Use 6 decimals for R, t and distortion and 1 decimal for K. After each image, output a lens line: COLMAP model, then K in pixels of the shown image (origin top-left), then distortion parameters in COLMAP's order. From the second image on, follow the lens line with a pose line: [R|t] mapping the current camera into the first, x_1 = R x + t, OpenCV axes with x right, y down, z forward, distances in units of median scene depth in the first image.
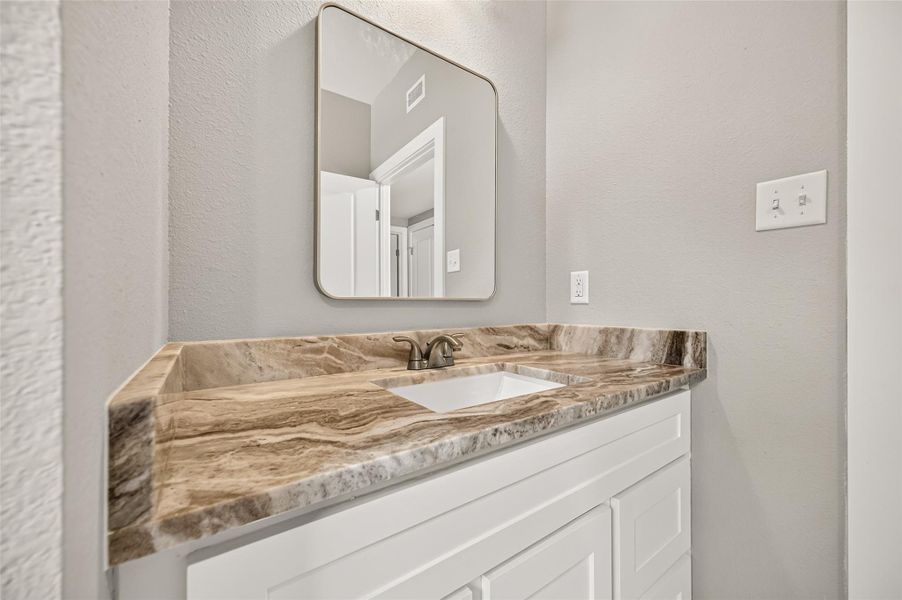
lens RADIAL K [[351.5, 0, 434.9], [0, 351.5, 299.6], [0, 0, 1]] dist [0.000722, 0.000276]
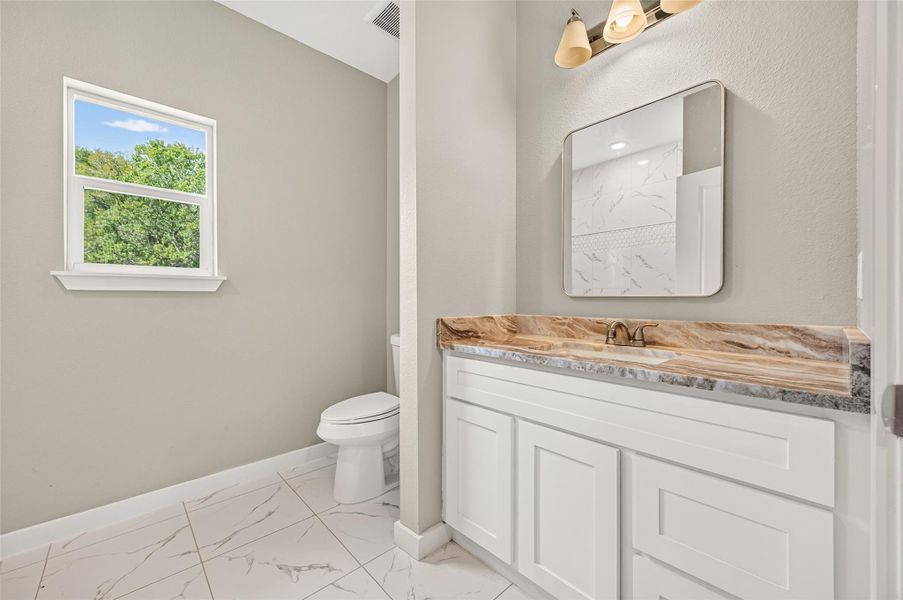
lens RADIAL K [[351.9, 0, 456.1], [0, 351.9, 294.4], [0, 0, 1]] dist [0.000722, 0.000276]
pose [[0.163055, -0.006361, -0.986597, 1.333782], [0.016815, 0.999852, -0.003667, -0.015704], [0.986474, -0.015992, 0.163138, 0.123965]]
